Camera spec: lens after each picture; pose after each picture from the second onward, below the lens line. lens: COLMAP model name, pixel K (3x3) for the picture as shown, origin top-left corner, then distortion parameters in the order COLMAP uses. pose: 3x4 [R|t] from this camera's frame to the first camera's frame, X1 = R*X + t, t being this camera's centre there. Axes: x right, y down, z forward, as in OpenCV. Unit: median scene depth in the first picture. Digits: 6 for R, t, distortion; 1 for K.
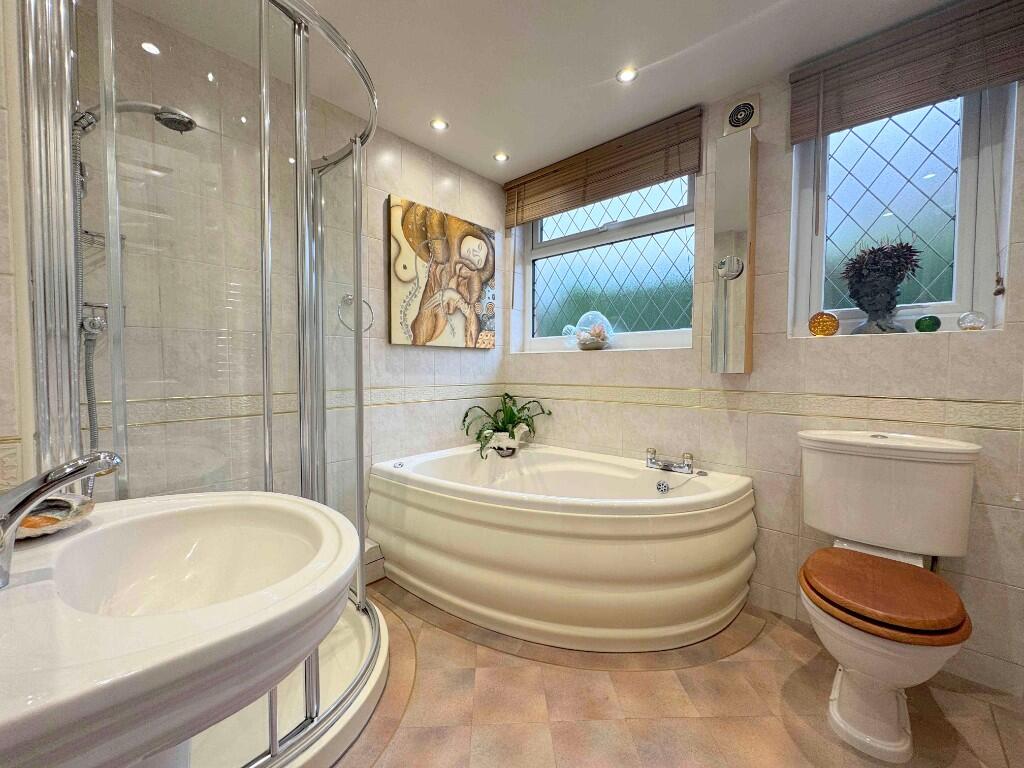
lens RADIAL K [[409.6, 0, 514.8], [0, 409.6, 382.7], [0, 0, 1]] dist [0.002320, 0.000152]
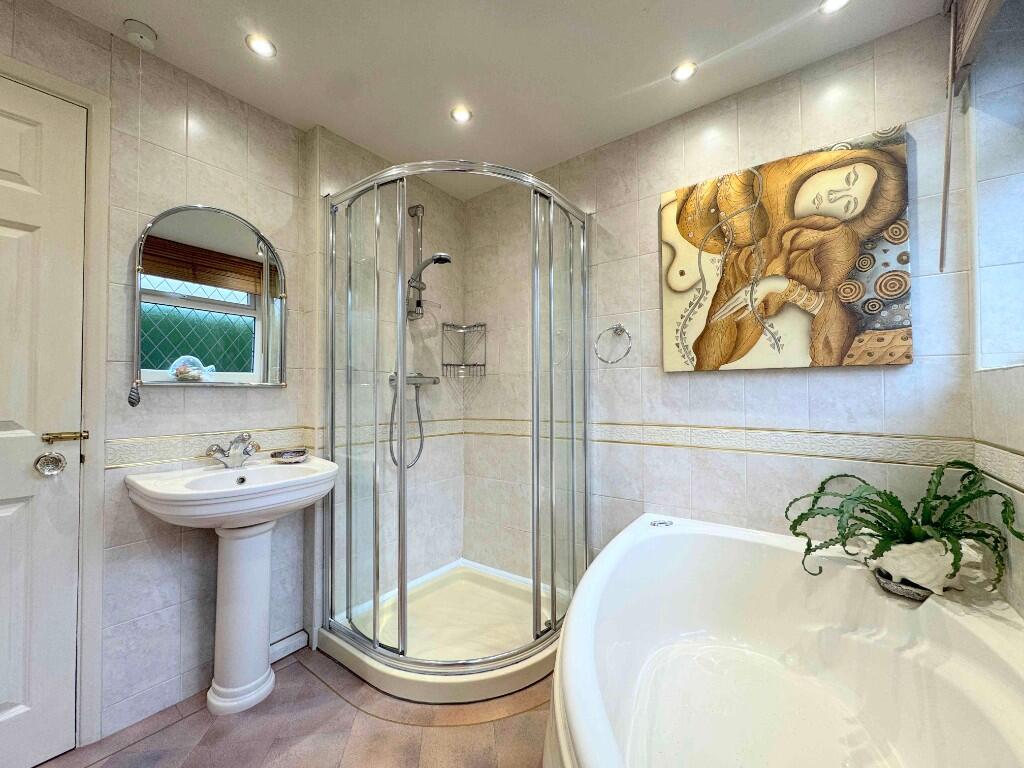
lens RADIAL K [[409.6, 0, 515.6], [0, 409.6, 385.5], [0, 0, 1]] dist [0.002320, 0.000152]
pose [[0.084837, -0.025773, -0.996061, 0.431118], [-0.039177, 0.998806, -0.029181, -0.027975], [0.995624, 0.041499, 0.083726, 0.557793]]
